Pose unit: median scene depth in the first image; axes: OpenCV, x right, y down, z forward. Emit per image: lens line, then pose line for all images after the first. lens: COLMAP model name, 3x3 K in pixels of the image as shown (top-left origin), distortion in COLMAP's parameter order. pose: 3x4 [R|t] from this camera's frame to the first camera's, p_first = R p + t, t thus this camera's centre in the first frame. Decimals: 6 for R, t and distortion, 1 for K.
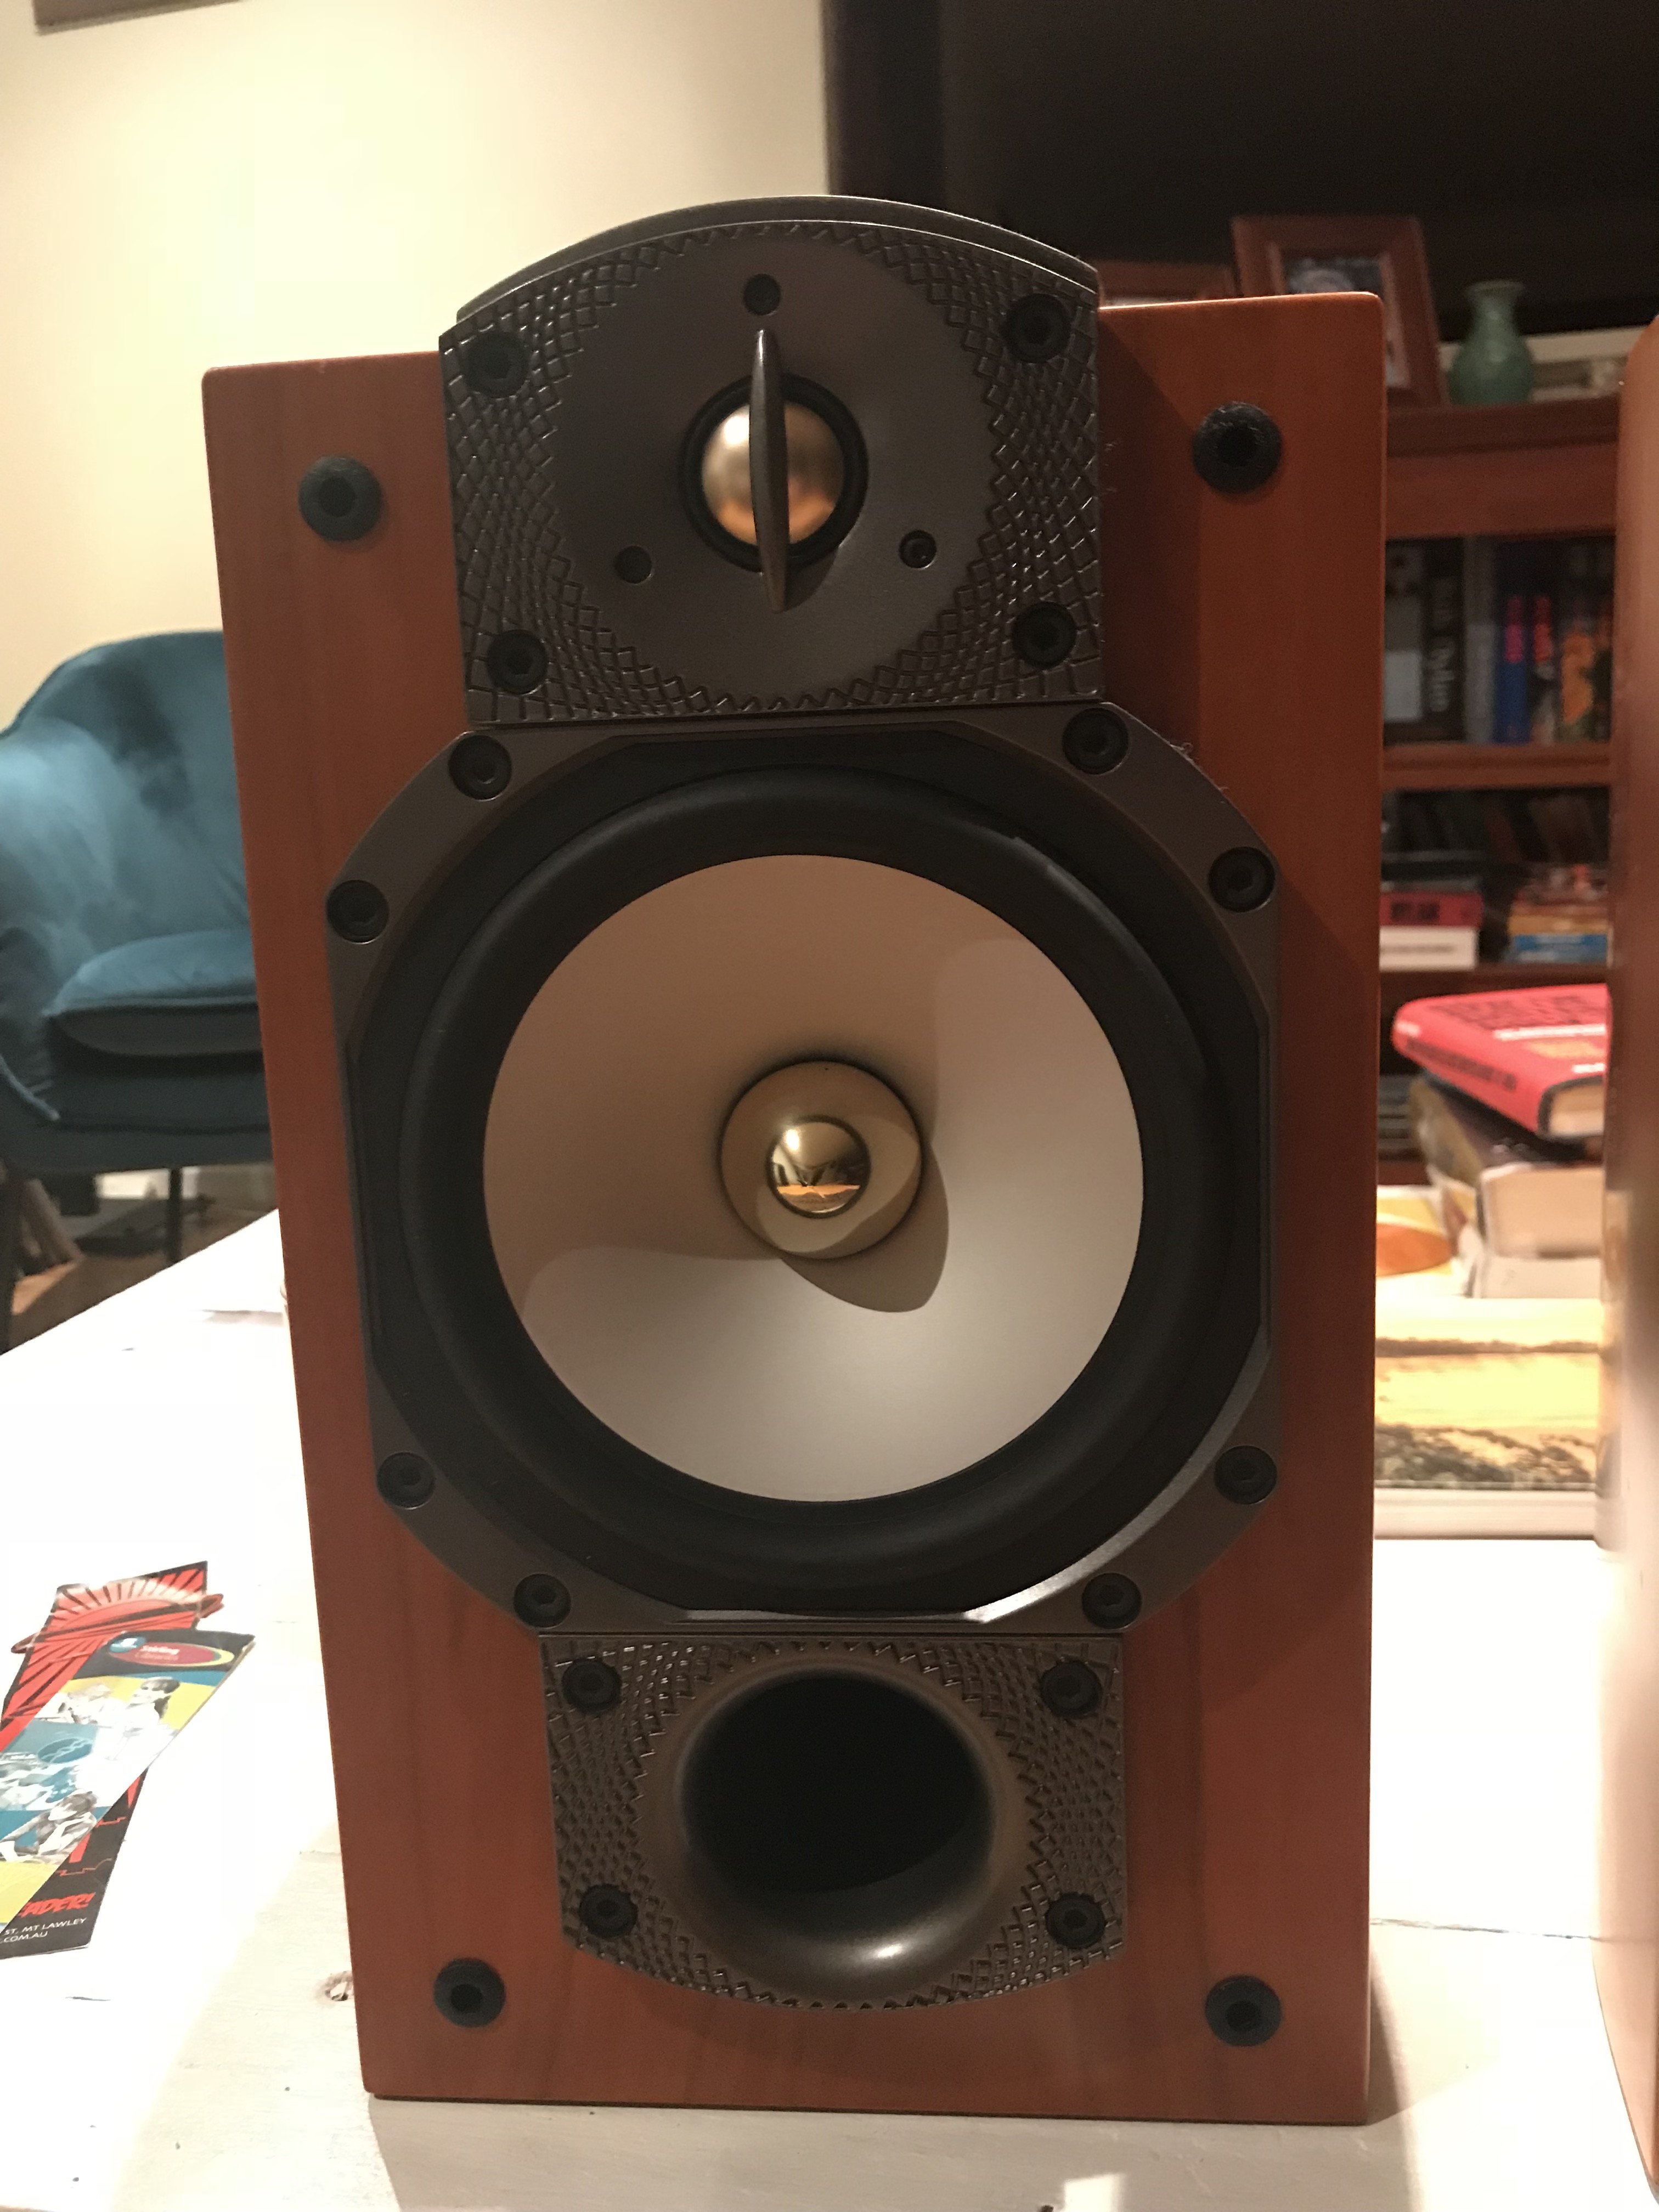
lens RADIAL K [[1792.7, 0, 841.7], [0, 1792.7, 1099.9], [0, 0, 1]] dist [-0.000925, -0.008206]
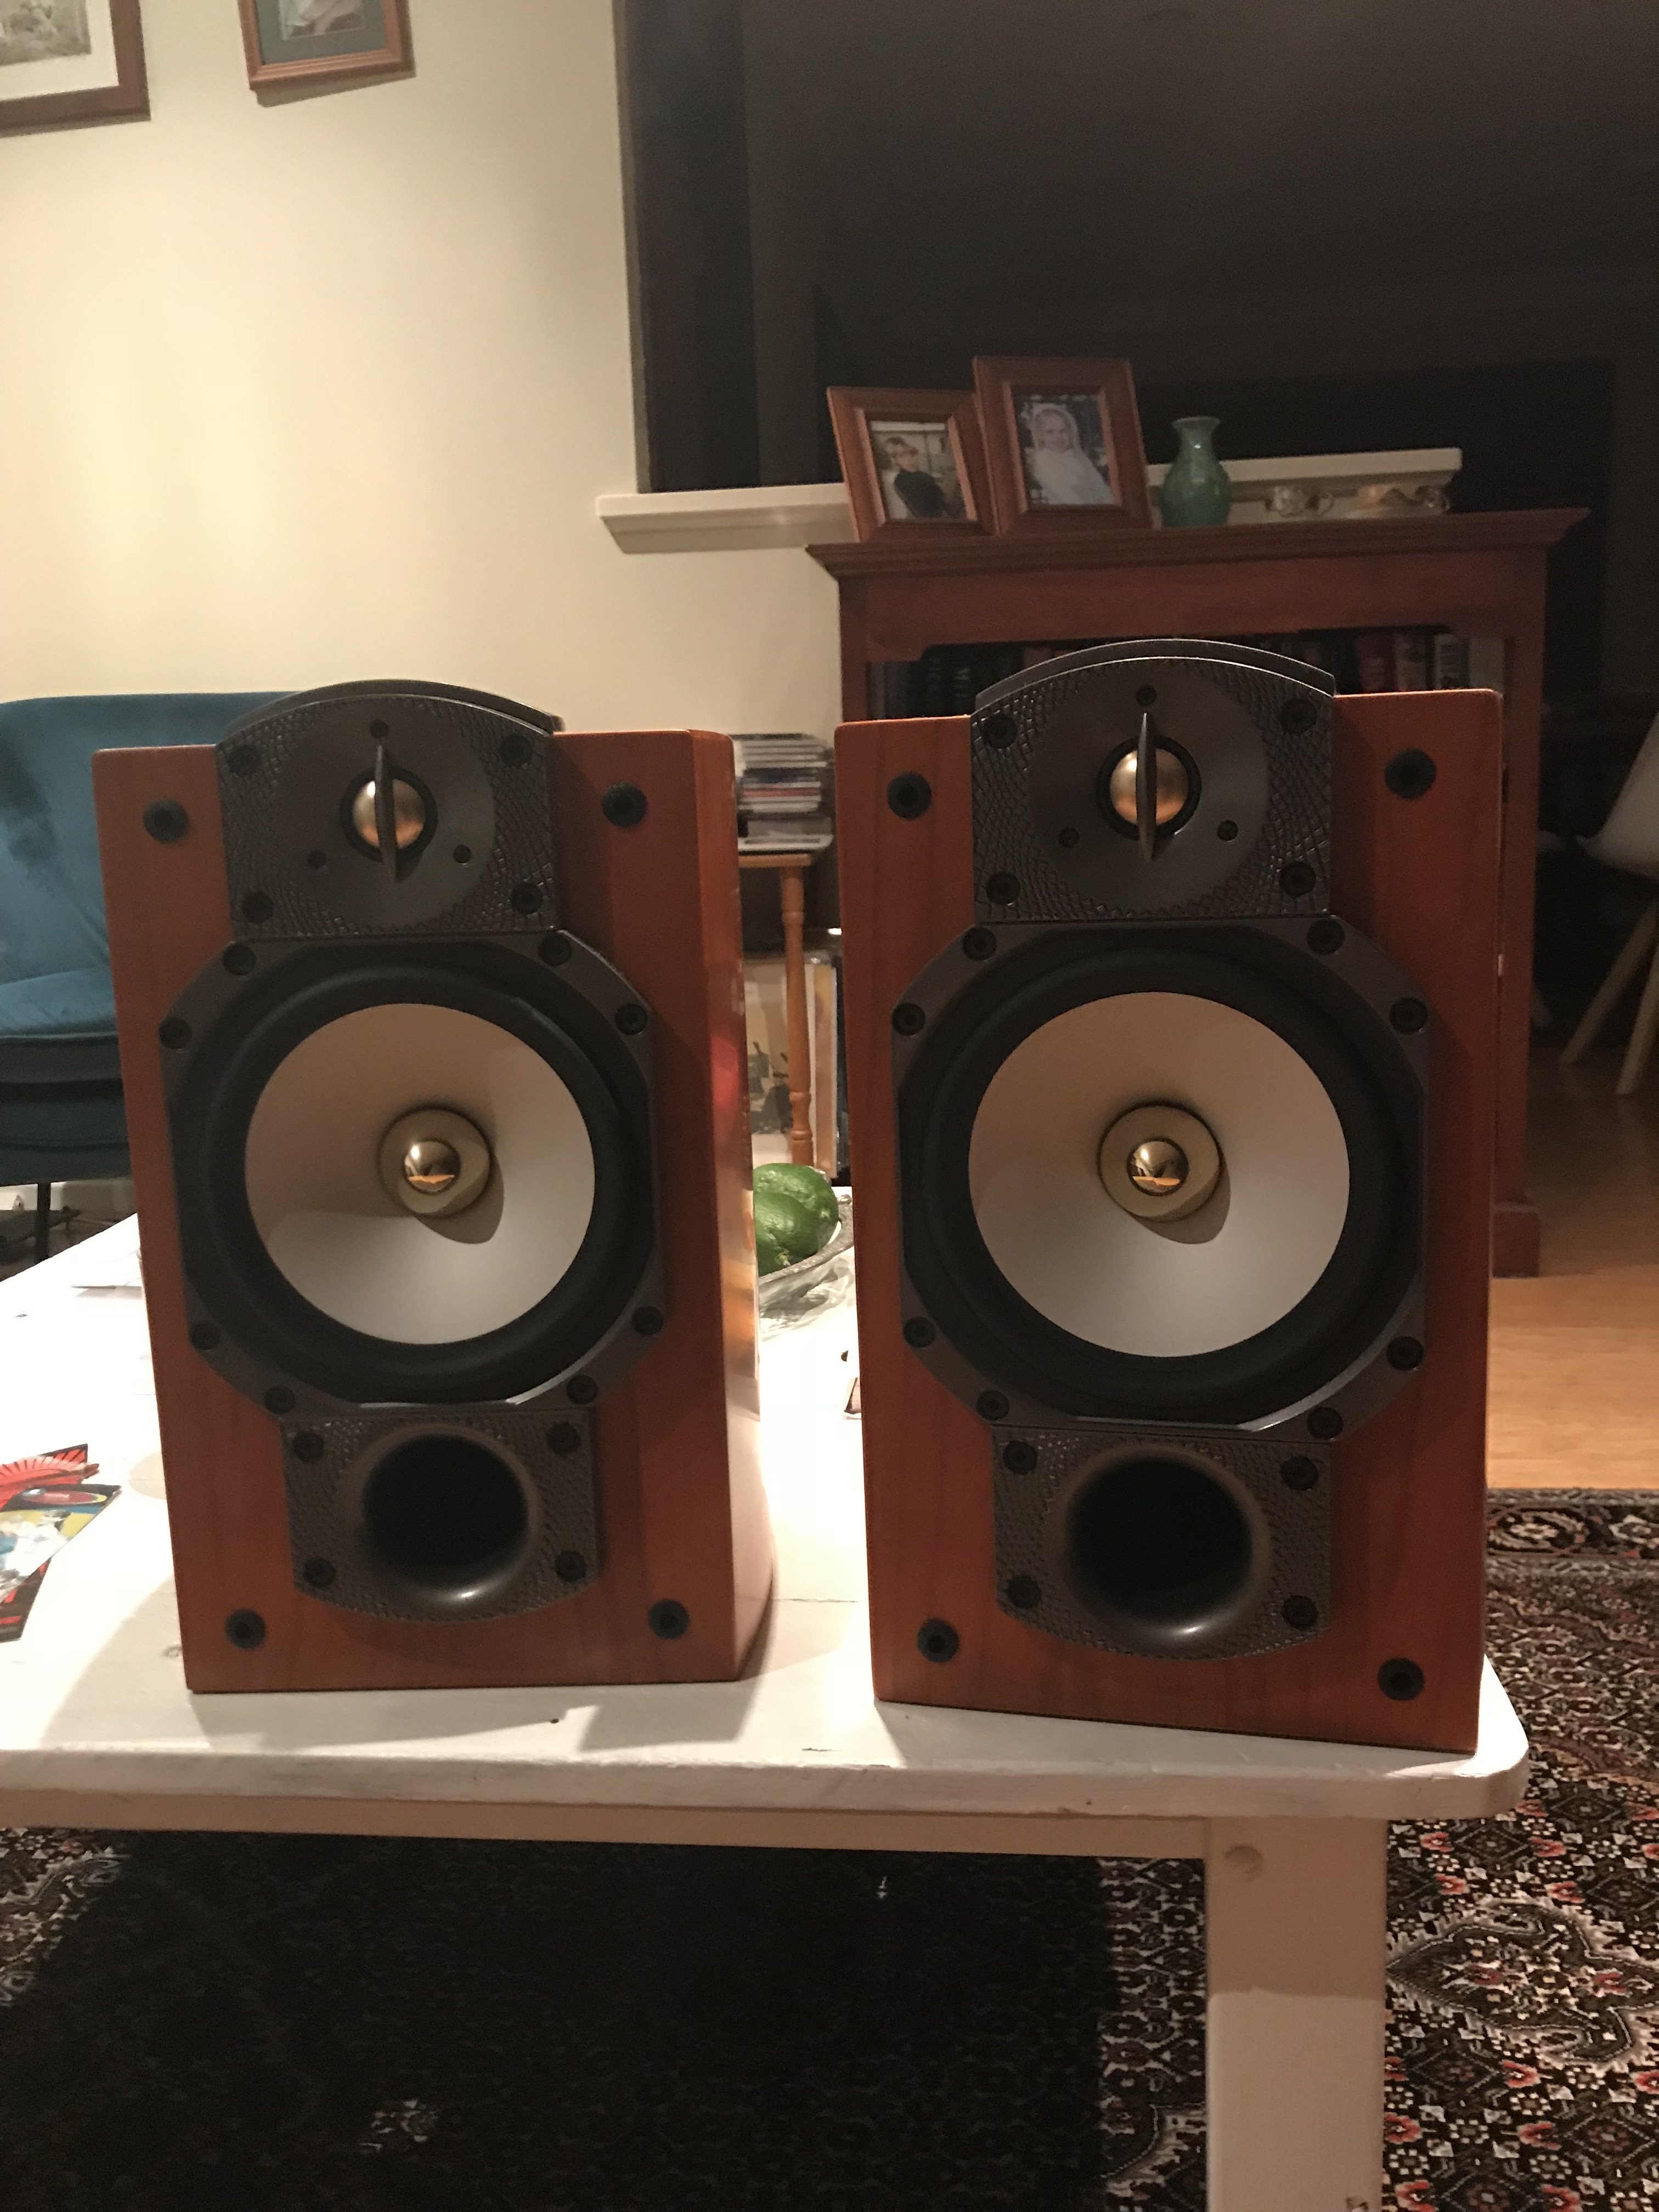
lens RADIAL K [[1792.7, 0, 837.0], [0, 1792.7, 1105.7], [0, 0, 1]] dist [-0.000925, -0.008206]
pose [[0.997760, -0.006244, 0.066606, 0.180656], [0.006451, 0.999975, -0.002896, -0.011038], [-0.066586, 0.003319, 0.997775, -0.563749]]
